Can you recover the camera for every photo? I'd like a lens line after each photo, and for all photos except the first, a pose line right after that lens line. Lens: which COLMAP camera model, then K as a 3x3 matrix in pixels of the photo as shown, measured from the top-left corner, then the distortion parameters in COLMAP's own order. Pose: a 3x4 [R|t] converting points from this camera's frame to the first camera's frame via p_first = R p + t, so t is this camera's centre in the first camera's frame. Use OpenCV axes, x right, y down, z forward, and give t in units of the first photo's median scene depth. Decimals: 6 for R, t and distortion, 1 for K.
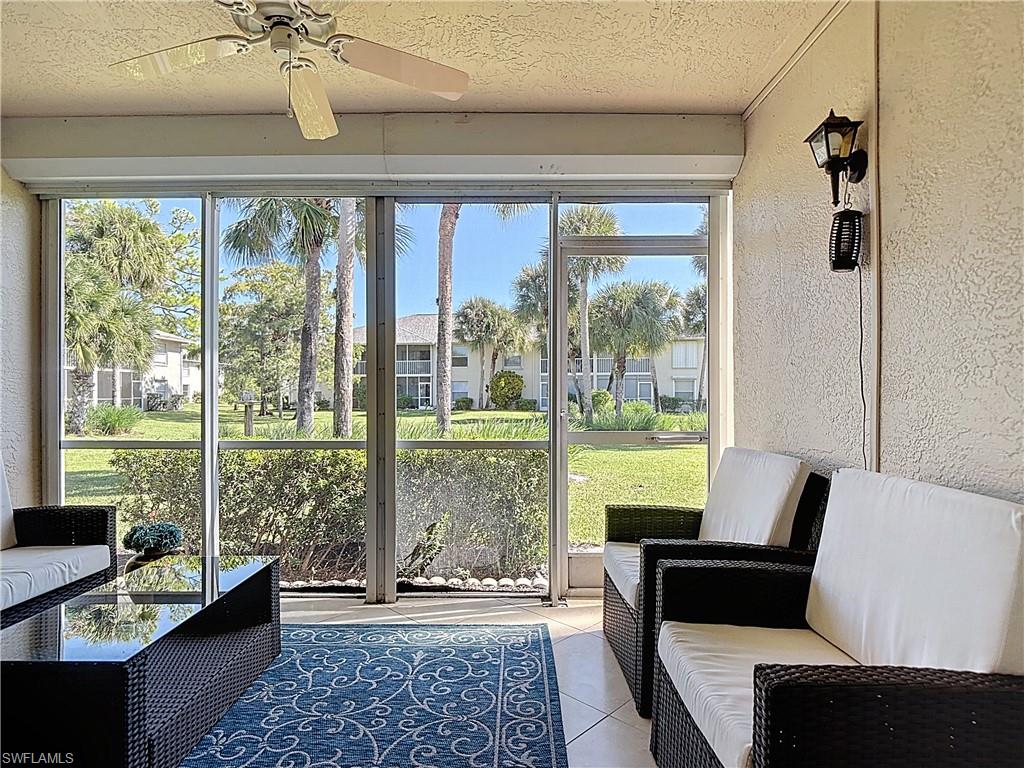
lens RADIAL K [[554.6, 0, 502.5], [0, 554.6, 389.2], [0, 0, 1]] dist [0.011377, -0.014217]
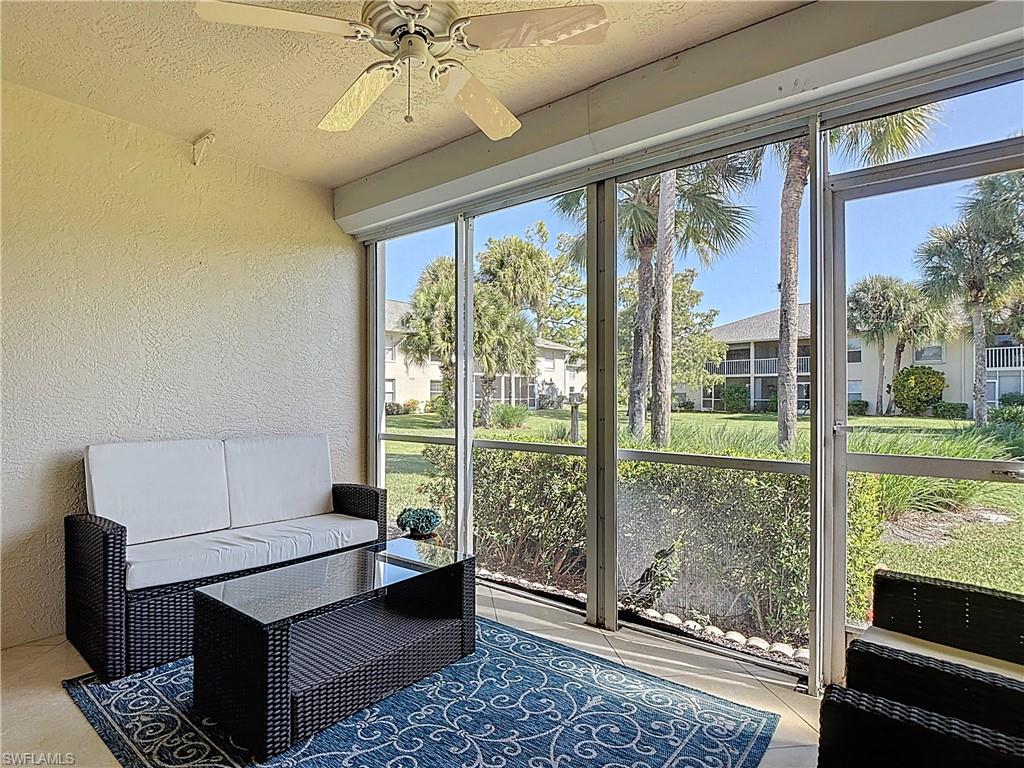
lens RADIAL K [[554.6, 0, 494.7], [0, 554.6, 390.8], [0, 0, 1]] dist [0.011377, -0.014217]
pose [[0.785382, -0.003144, -0.619003, 0.204133], [0.003632, 0.999993, -0.000472, -0.002660], [0.619001, -0.001878, 0.785388, 0.172966]]
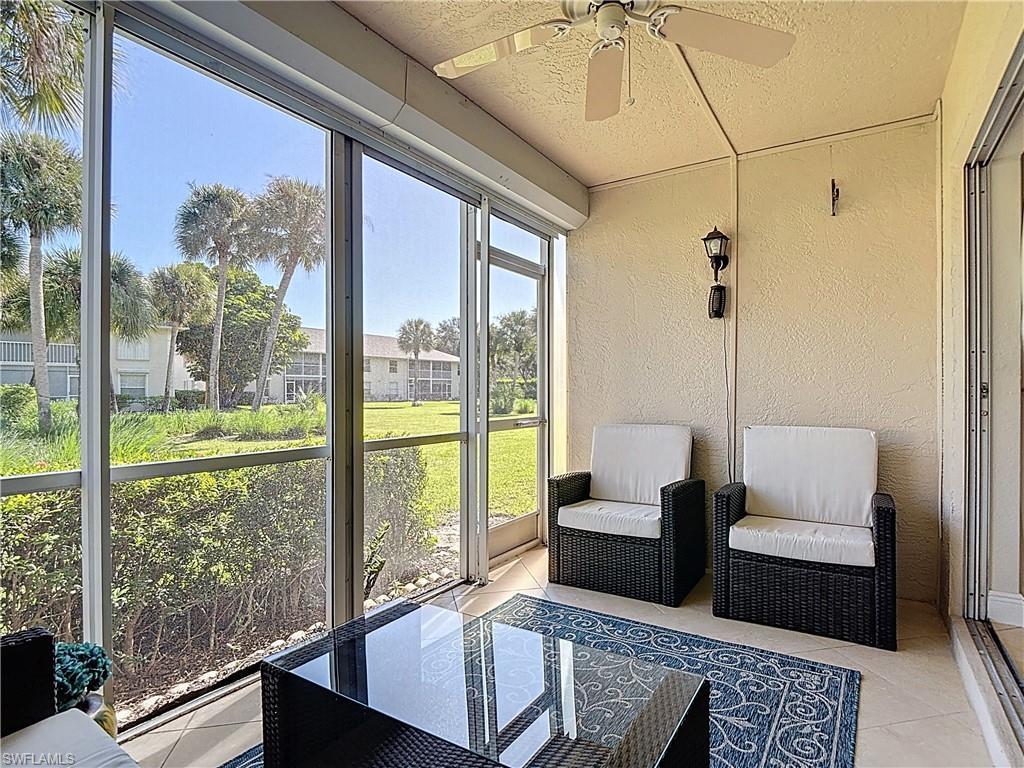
lens RADIAL K [[554.6, 0, 515.9], [0, 554.6, 386.2], [0, 0, 1]] dist [0.011377, -0.014217]
pose [[0.526588, 0.005142, 0.850105, -0.748320], [-0.005074, 0.999983, -0.002905, 0.009454], [-0.850105, -0.002783, 0.526605, 0.362411]]
